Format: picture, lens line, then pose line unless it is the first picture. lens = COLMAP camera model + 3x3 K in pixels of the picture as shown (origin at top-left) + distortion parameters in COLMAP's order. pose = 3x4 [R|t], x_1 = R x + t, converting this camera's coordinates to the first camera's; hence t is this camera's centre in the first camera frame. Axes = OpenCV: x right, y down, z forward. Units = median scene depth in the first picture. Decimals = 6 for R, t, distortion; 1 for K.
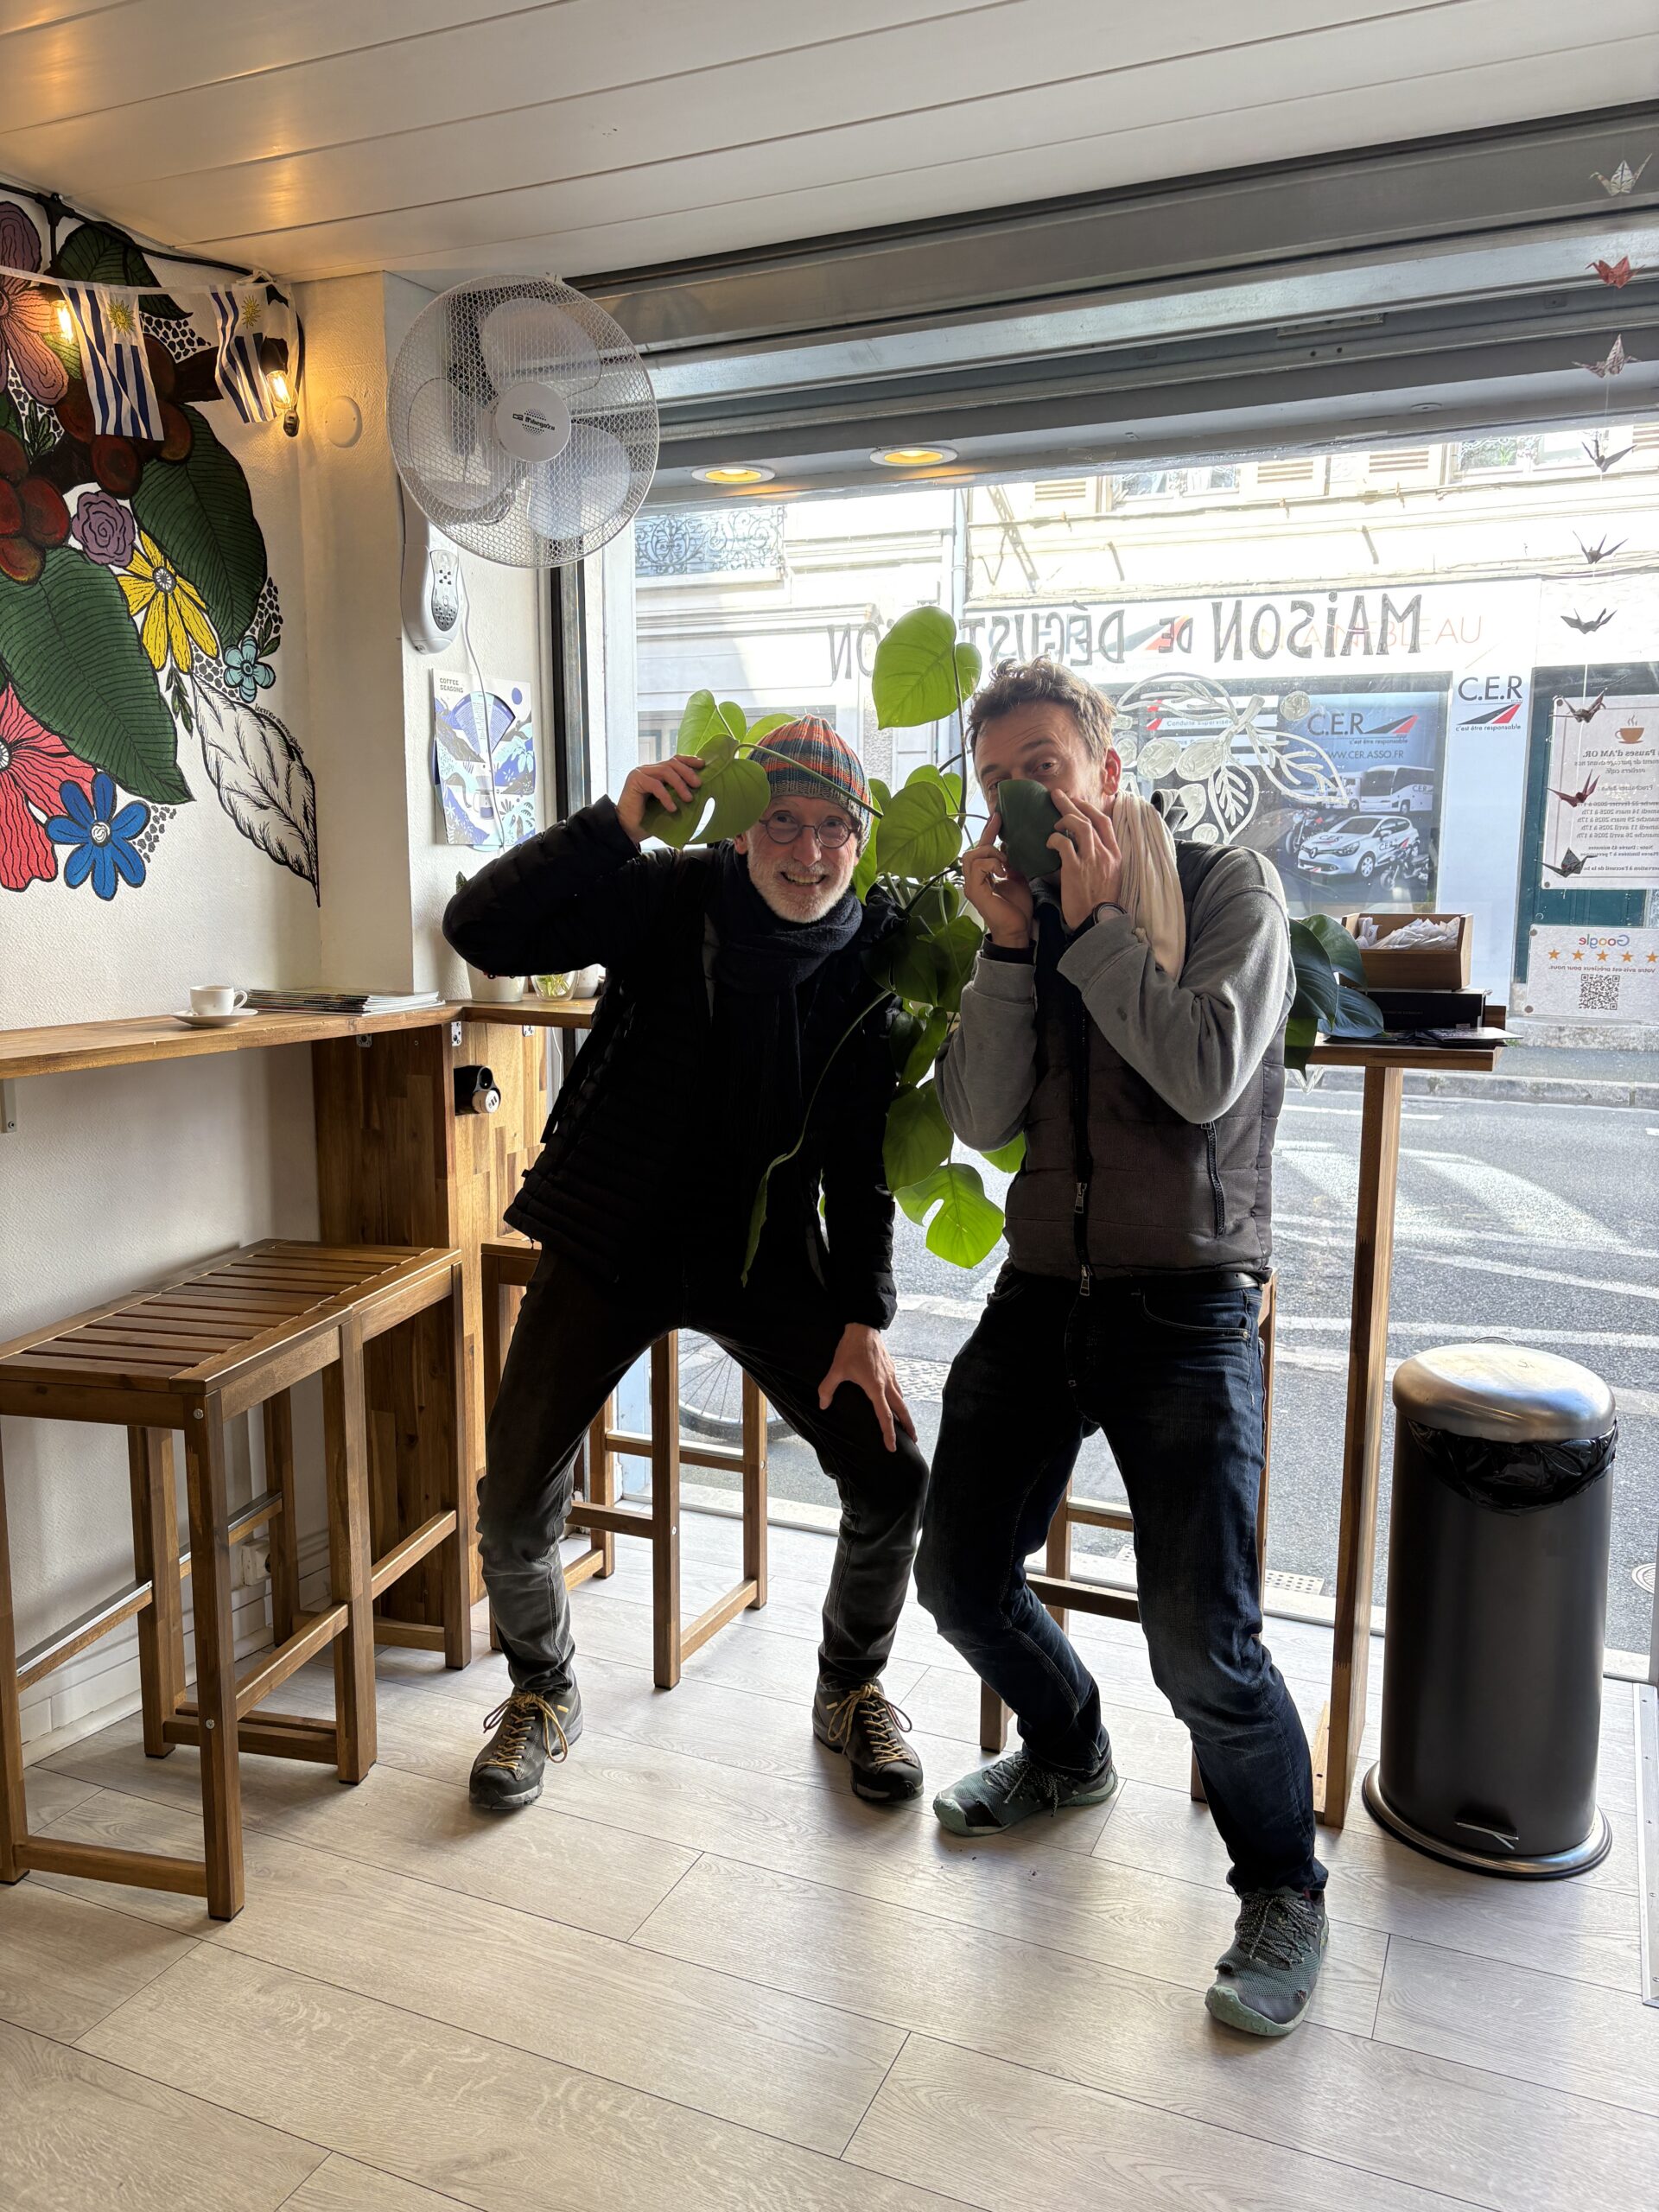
lens RADIAL K [[1671.1, 0, 821.5], [0, 1671.1, 1095.4], [0, 0, 1]] dist [0.030457, -0.006622]
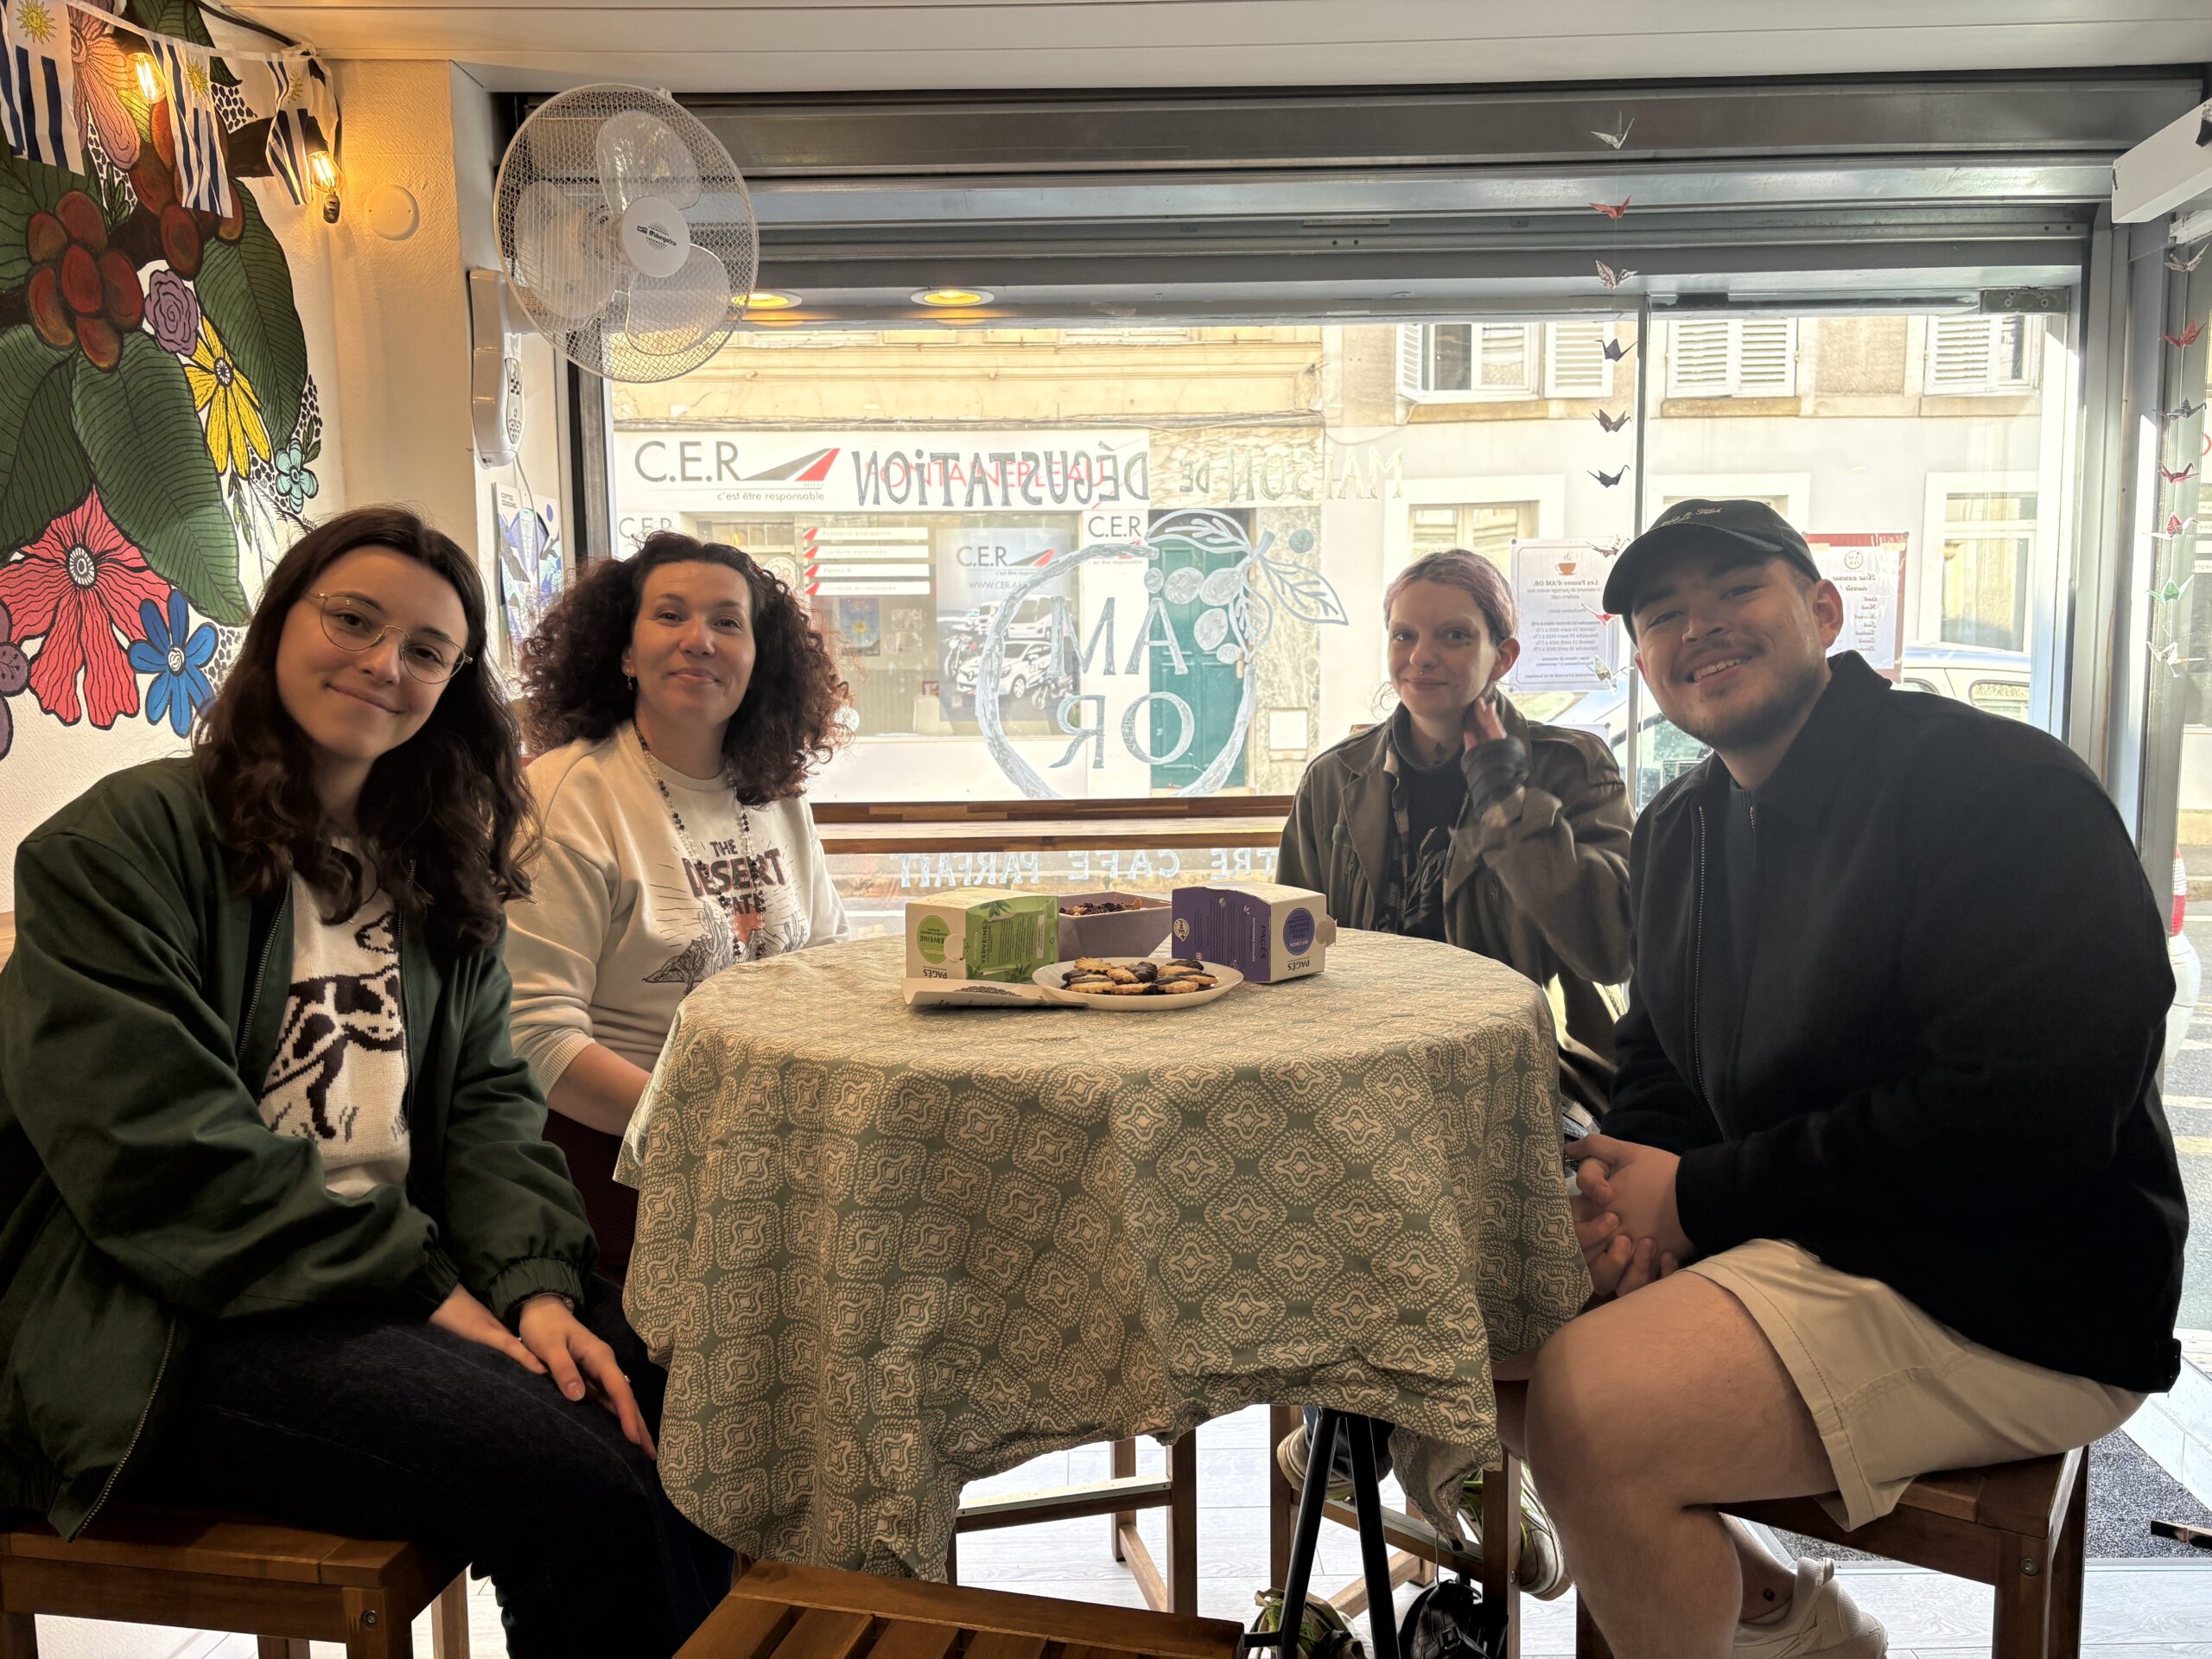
lens RADIAL K [[1673.2, 0, 1102.0], [0, 1673.2, 838.2], [0, 0, 1]] dist [0.045917, -0.053302]
pose [[0.911638, -0.052305, 0.407651, -0.340106], [0.072350, 0.996803, -0.033898, -0.001888], [-0.404575, 0.060396, 0.912508, 0.026991]]
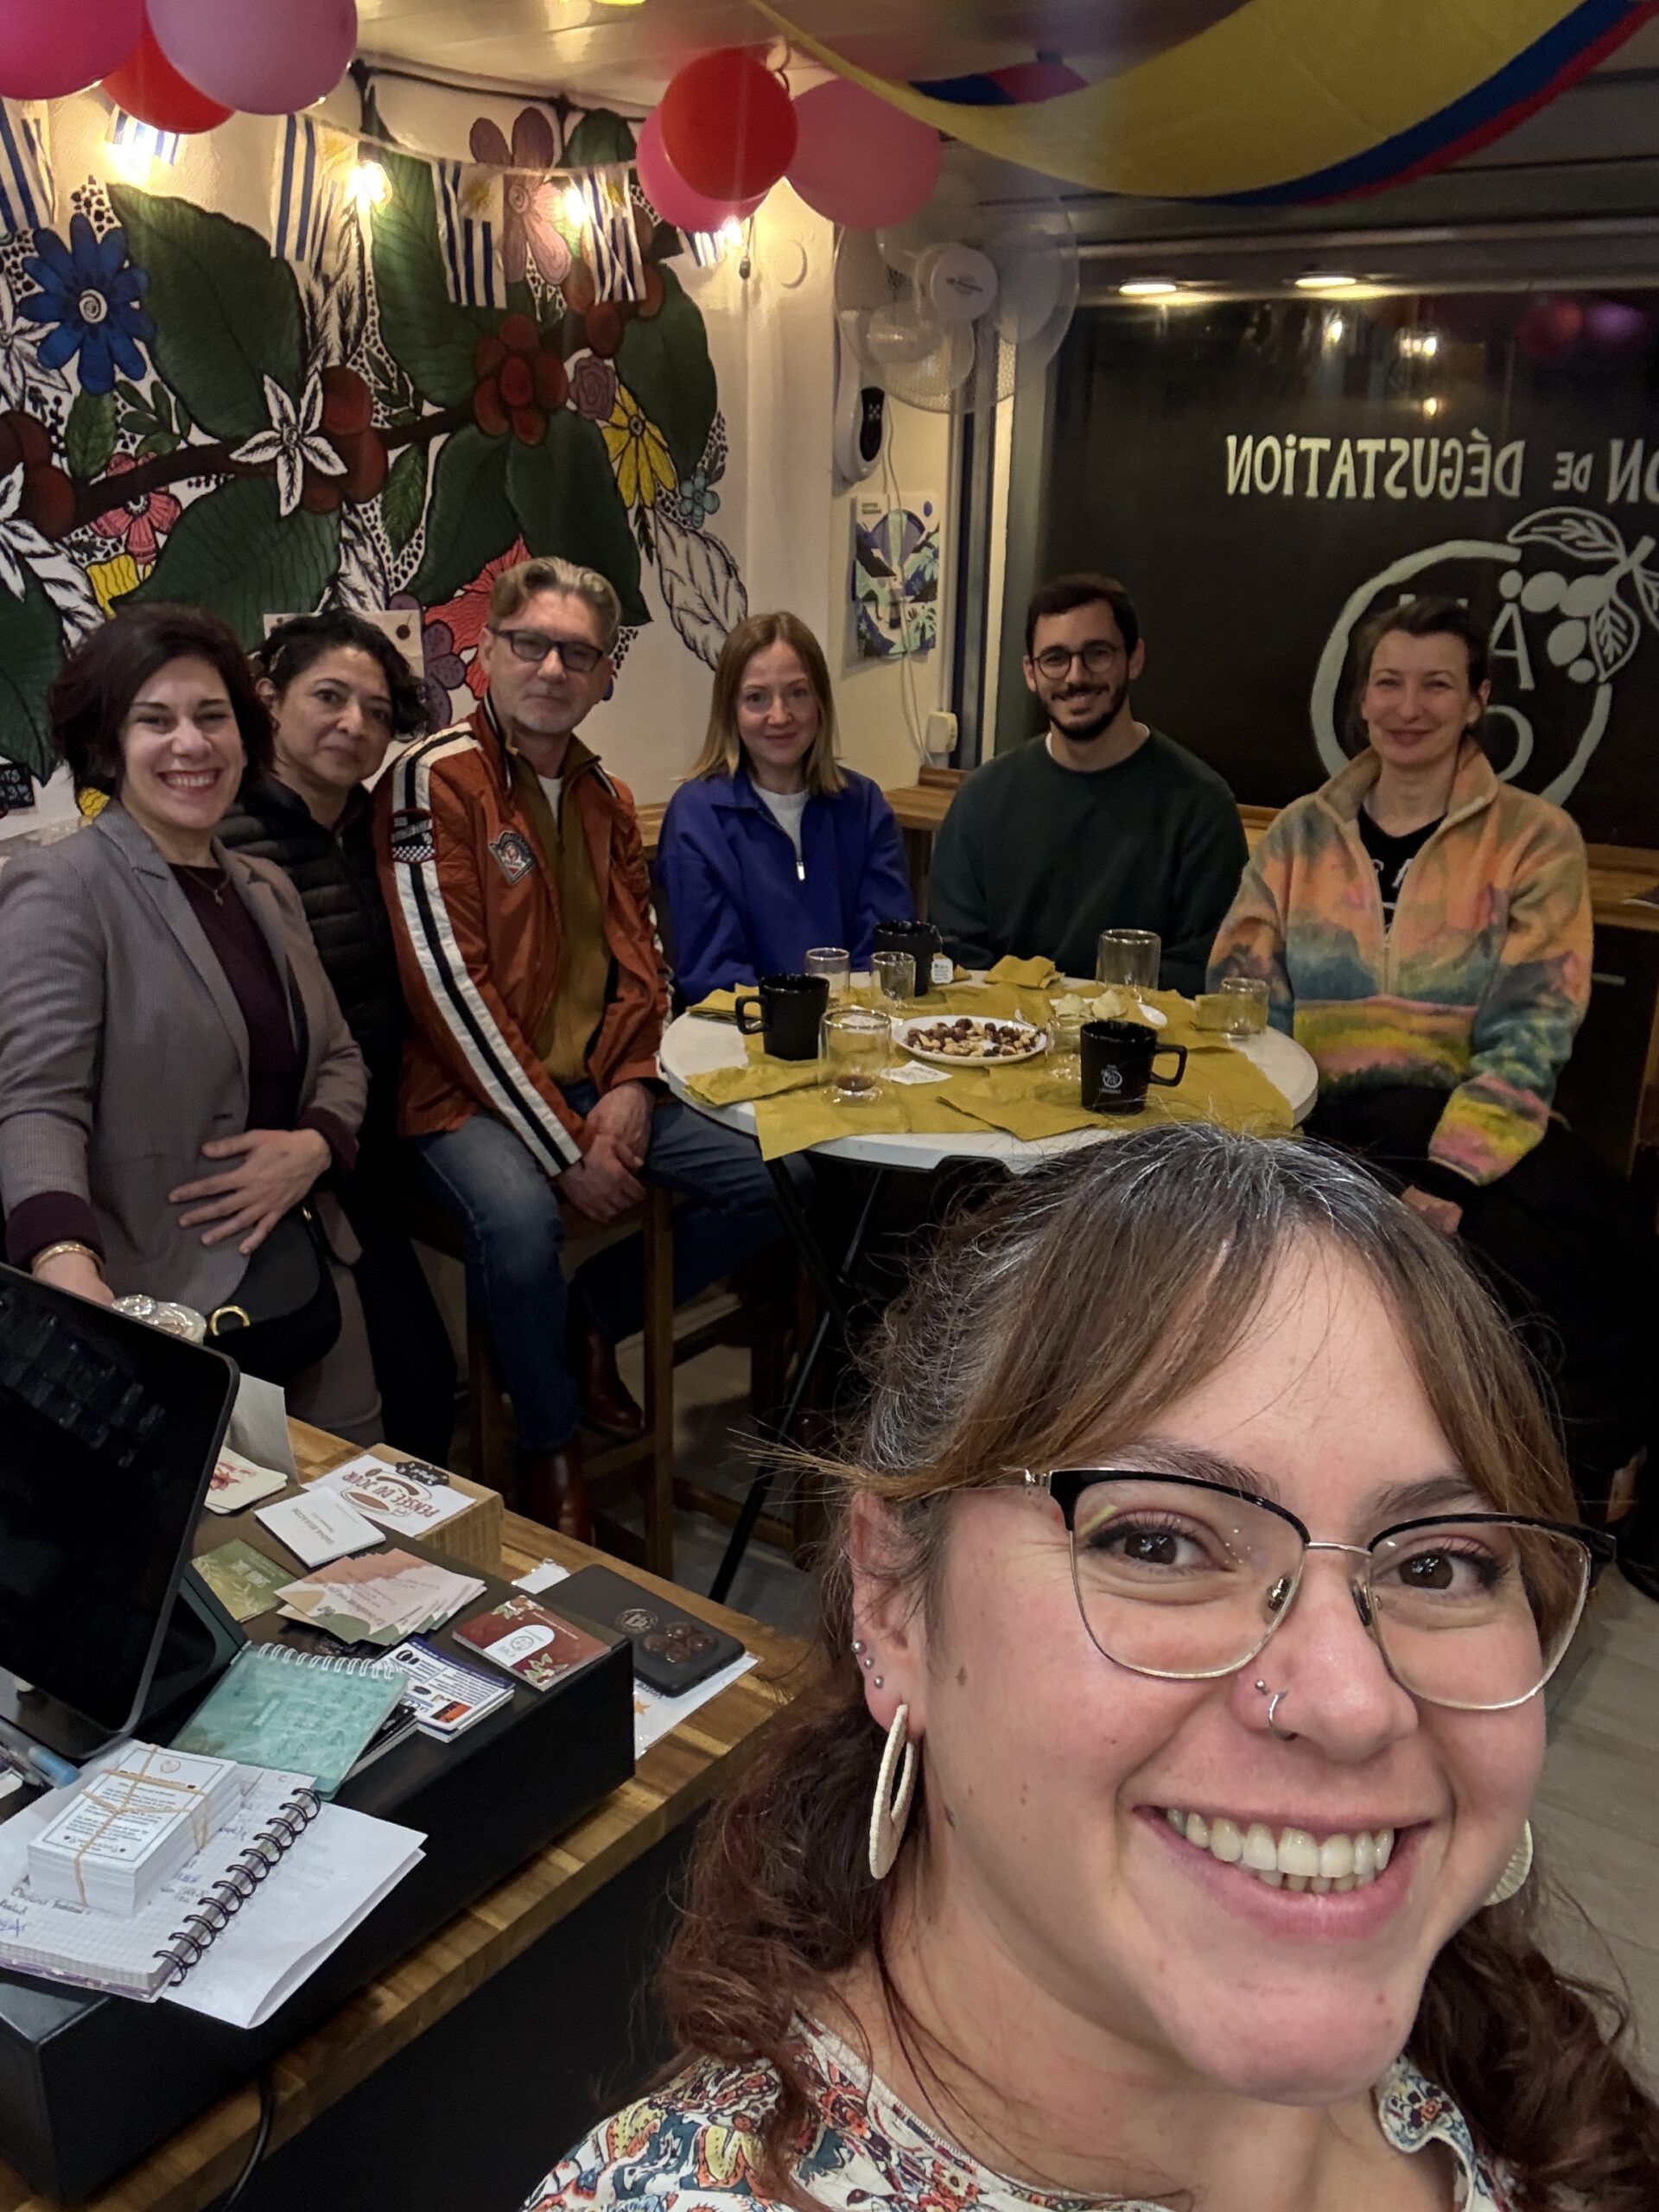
lens RADIAL K [[1940.8, 0, 829.5], [0, 1940.8, 1106.0], [0, 0, 1]] dist [0.102262, -0.164738]
pose [[0.979120, 0.082257, -0.185898, 0.025546], [-0.049746, 0.983624, 0.173232, -0.087222], [0.197103, -0.160367, 0.967178, -0.339465]]
